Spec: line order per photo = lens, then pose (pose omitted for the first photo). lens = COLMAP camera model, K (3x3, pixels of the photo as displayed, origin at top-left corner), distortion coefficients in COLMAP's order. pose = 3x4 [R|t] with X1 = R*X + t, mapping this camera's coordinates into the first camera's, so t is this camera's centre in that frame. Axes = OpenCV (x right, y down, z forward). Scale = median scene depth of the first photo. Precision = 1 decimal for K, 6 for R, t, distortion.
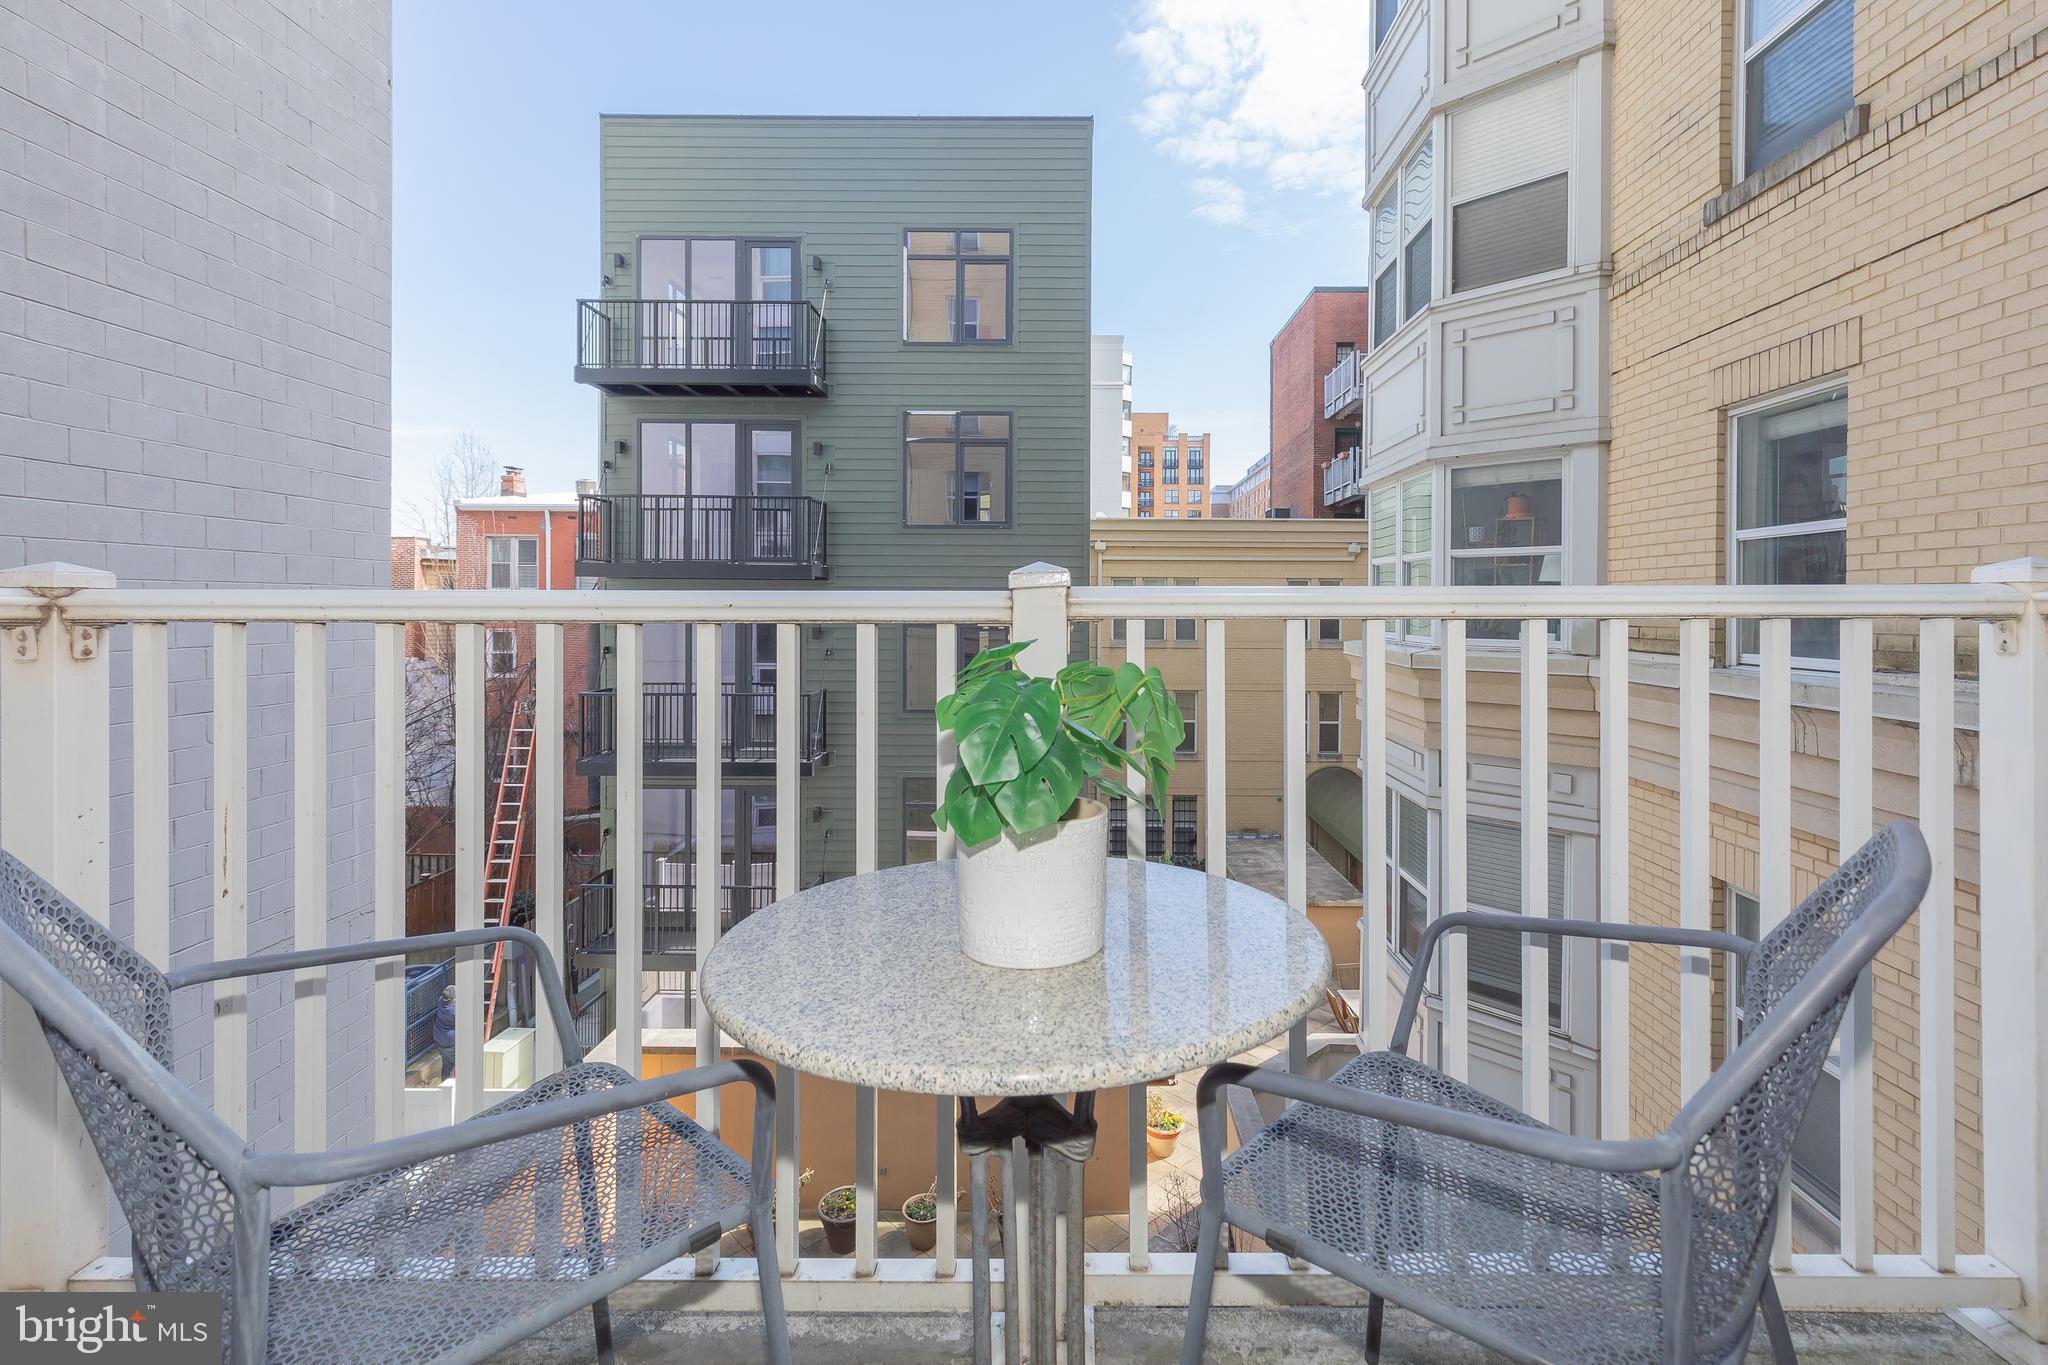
lens RADIAL K [[958.8, 0, 1031.3], [0, 958.8, 601.9], [0, 0, 1]] dist [-0.001299, -0.000322]
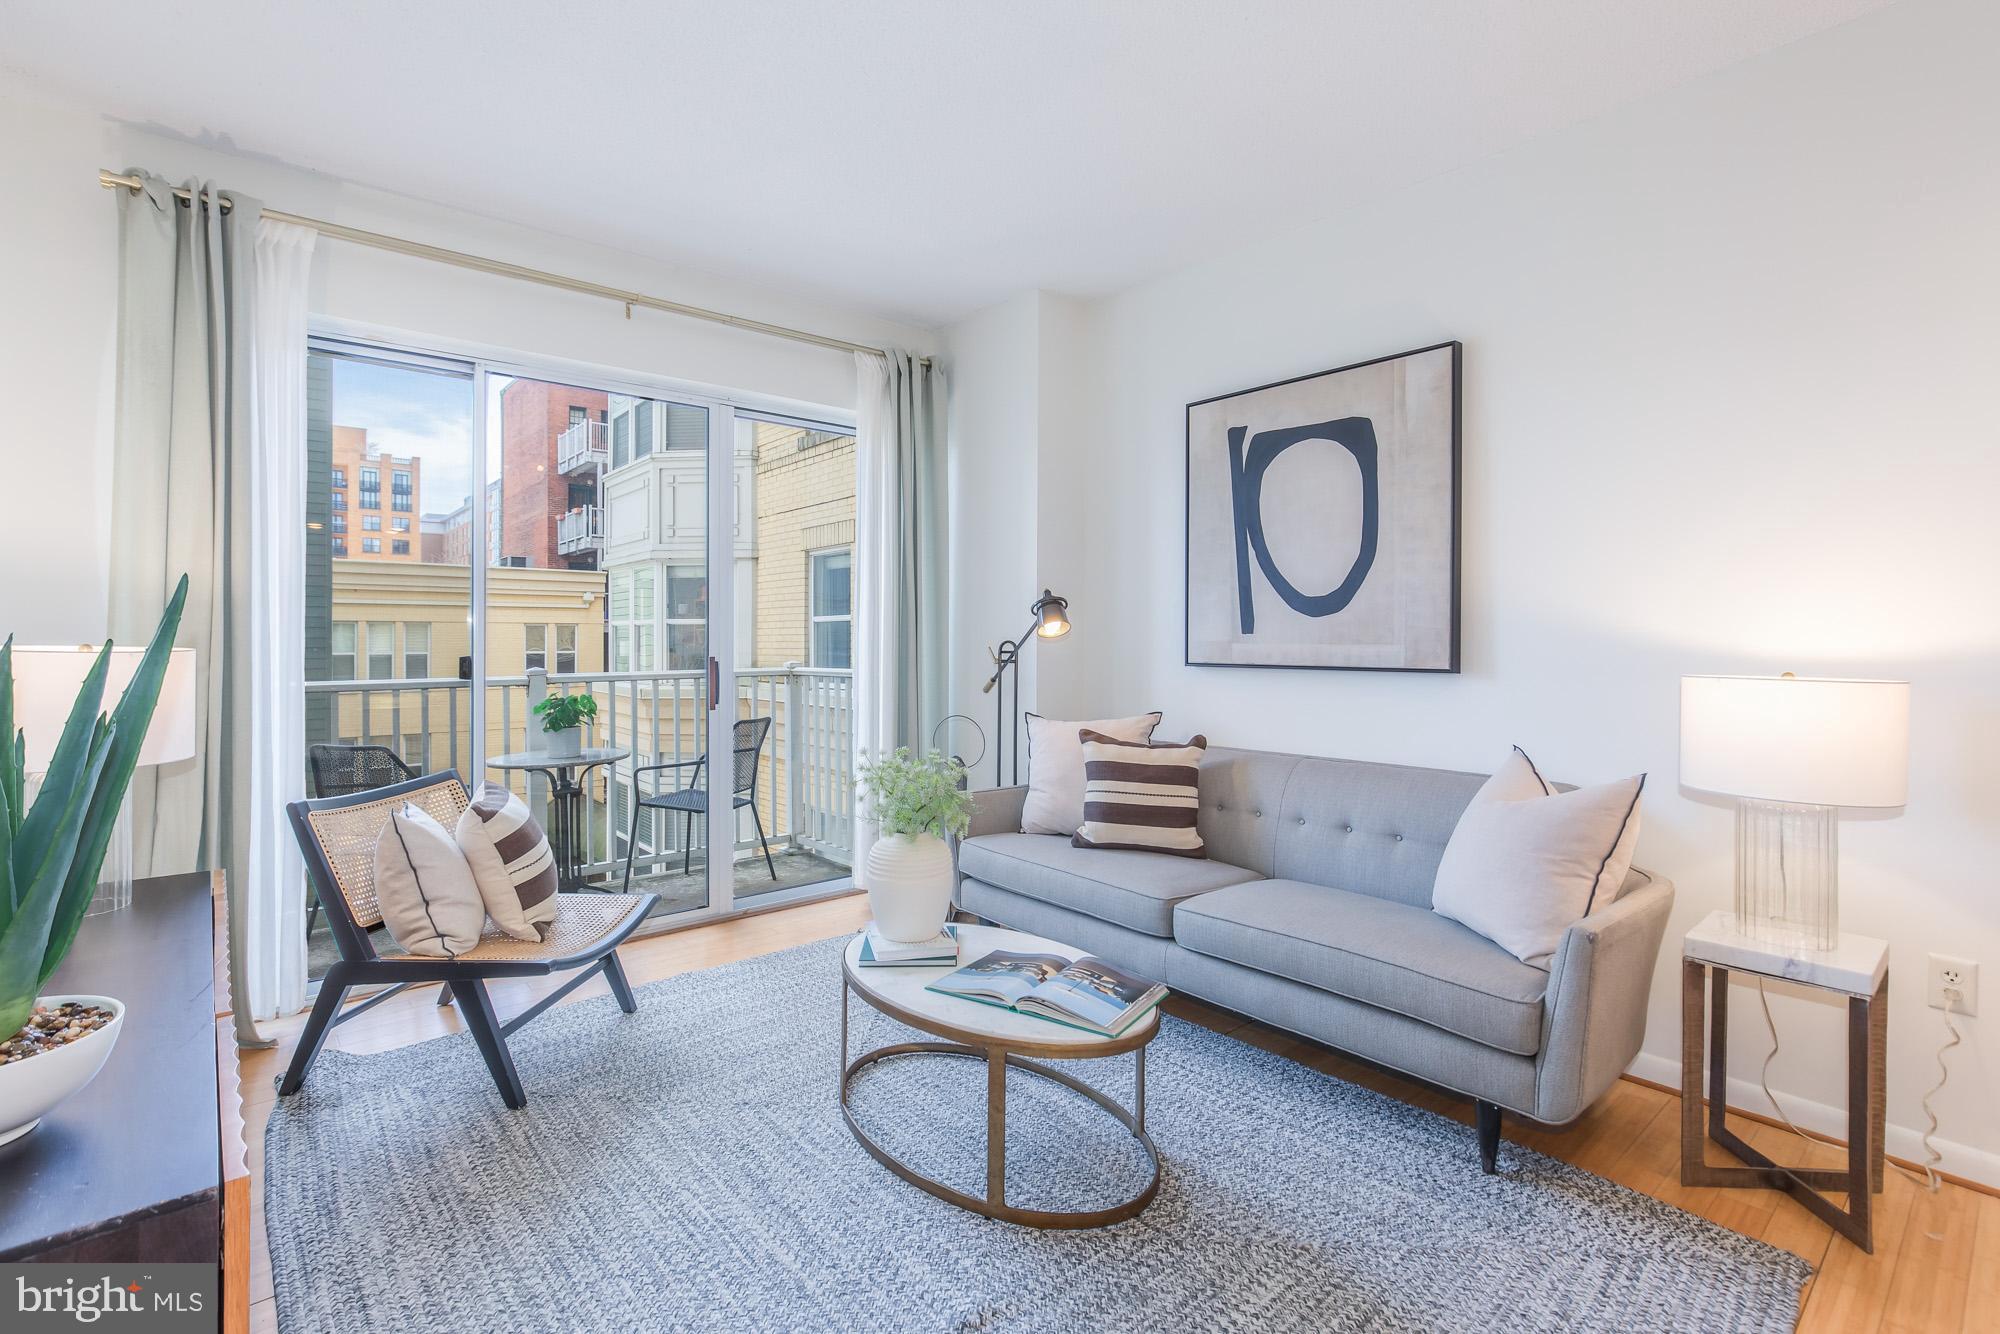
lens RADIAL K [[935.9, 0, 991.9], [0, 935.9, 644.7], [0, 0, 1]] dist [-0.000868, 0.000100]
pose [[0.739417, -0.007344, 0.673208, -0.161053], [0.002870, 0.999966, 0.007758, -0.022427], [-0.673242, -0.003804, 0.739413, -0.398676]]
